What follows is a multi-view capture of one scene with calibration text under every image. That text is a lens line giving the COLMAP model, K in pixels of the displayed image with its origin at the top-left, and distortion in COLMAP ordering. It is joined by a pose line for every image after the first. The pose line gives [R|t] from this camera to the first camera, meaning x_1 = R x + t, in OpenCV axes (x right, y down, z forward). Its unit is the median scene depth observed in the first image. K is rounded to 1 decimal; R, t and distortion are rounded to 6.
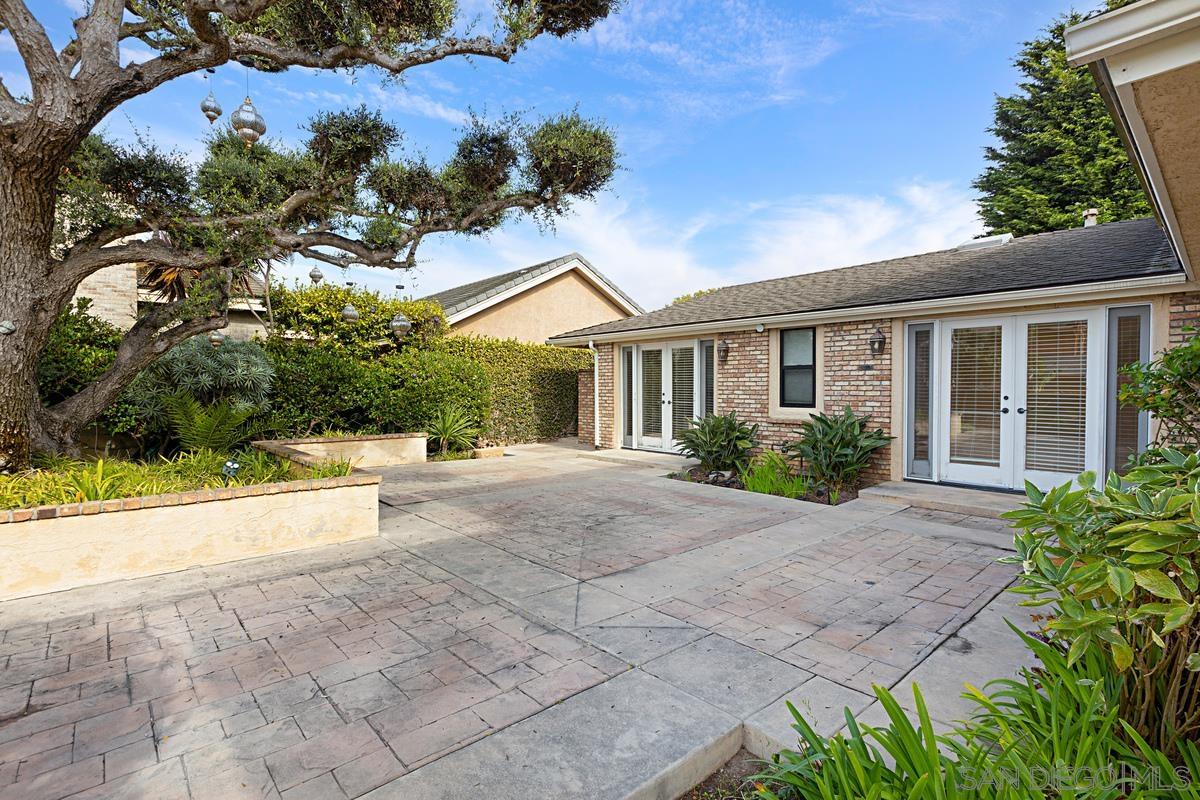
lens RADIAL K [[584.4, 0, 602.8], [0, 584.4, 399.0], [0, 0, 1]] dist [-0.000725, -0.001714]
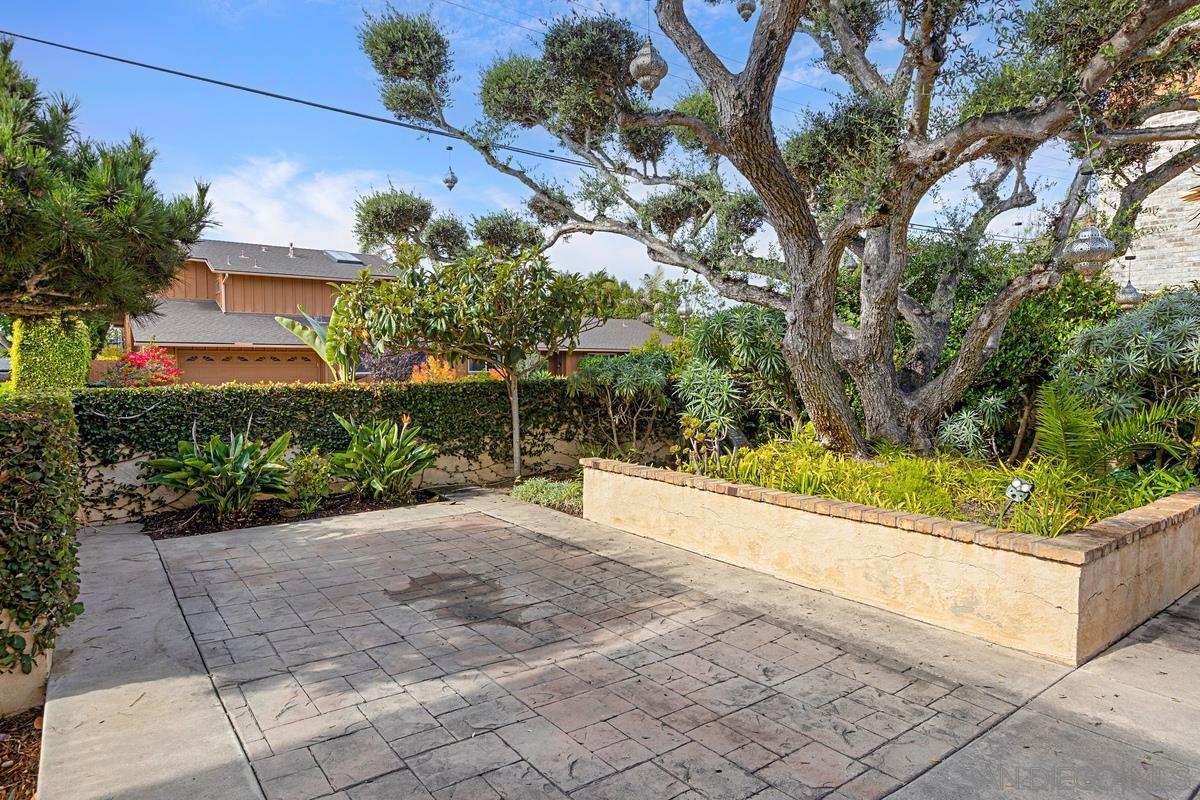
lens RADIAL K [[707.0, 0, 597.4], [0, 707.0, 397.4], [0, 0, 1]] dist [-0.004666, -0.000086]
pose [[-0.107097, 0.044731, -0.993242, 0.161113], [-0.013848, 0.998823, 0.046476, -0.015384], [0.994152, 0.018731, -0.106352, 0.385963]]
